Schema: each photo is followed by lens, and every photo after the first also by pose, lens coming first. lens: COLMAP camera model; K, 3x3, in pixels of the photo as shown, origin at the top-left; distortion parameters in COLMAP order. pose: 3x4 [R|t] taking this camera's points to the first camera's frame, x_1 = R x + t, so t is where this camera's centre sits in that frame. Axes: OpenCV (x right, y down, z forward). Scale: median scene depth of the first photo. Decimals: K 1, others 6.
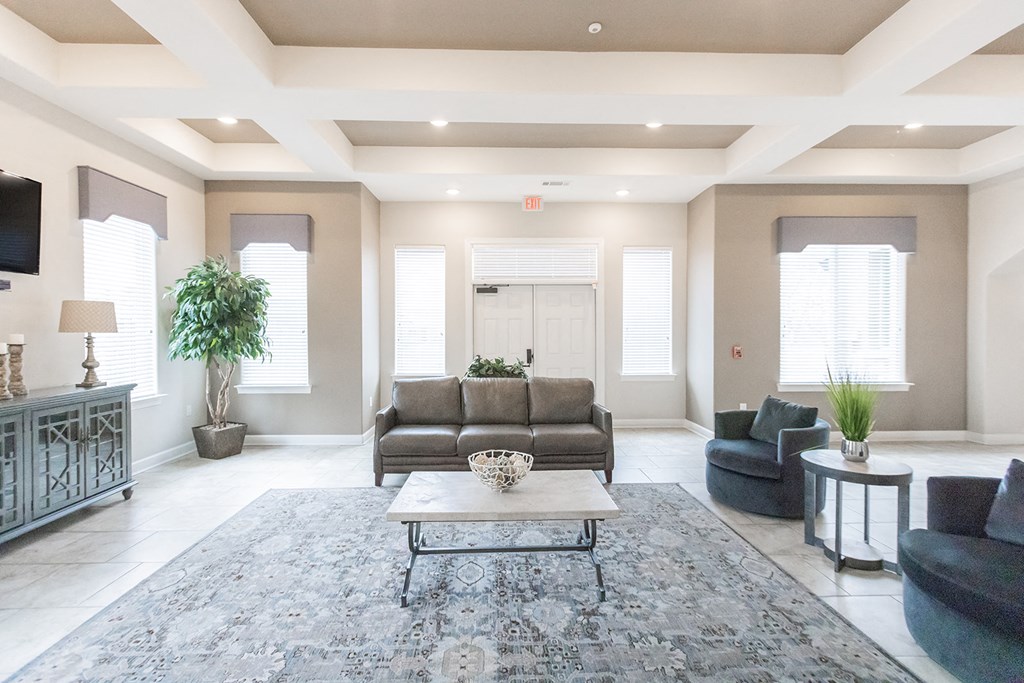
lens RADIAL K [[444.5, 0, 512.0], [0, 444.5, 341.5], [0, 0, 1]] dist [0.000507, -0.000014]
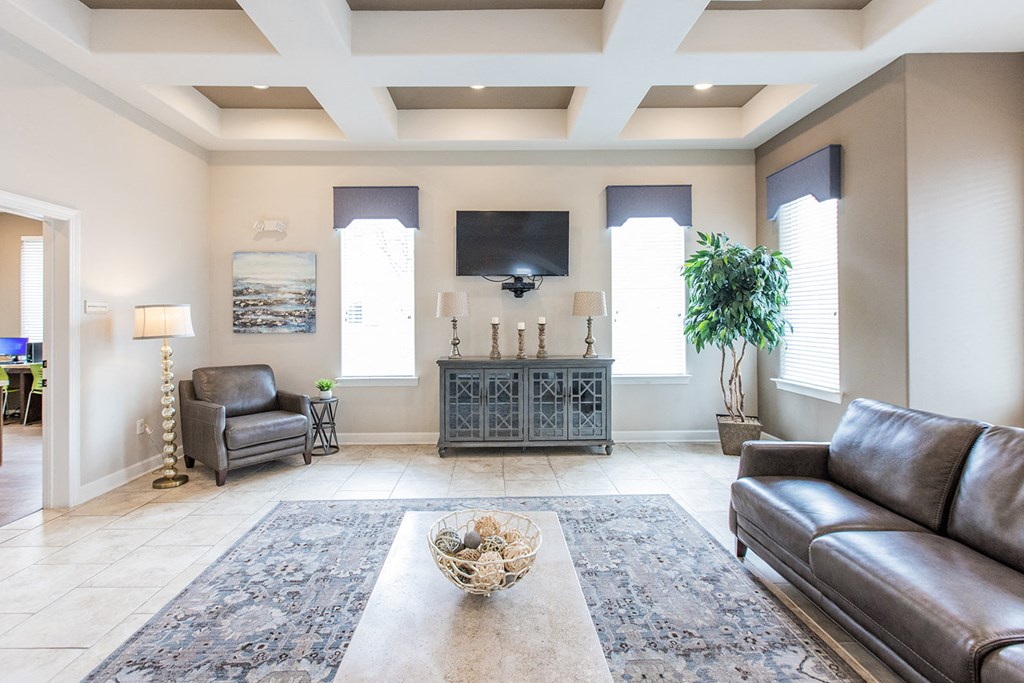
lens RADIAL K [[474.3, 0, 507.8], [0, 474.3, 318.4], [0, 0, 1]] dist [0.001331, 0.000134]
pose [[-0.010846, -0.000546, -0.999941, 0.440386], [-0.016479, 0.999864, -0.000368, -0.009122], [0.999805, 0.016474, -0.010854, 0.774312]]
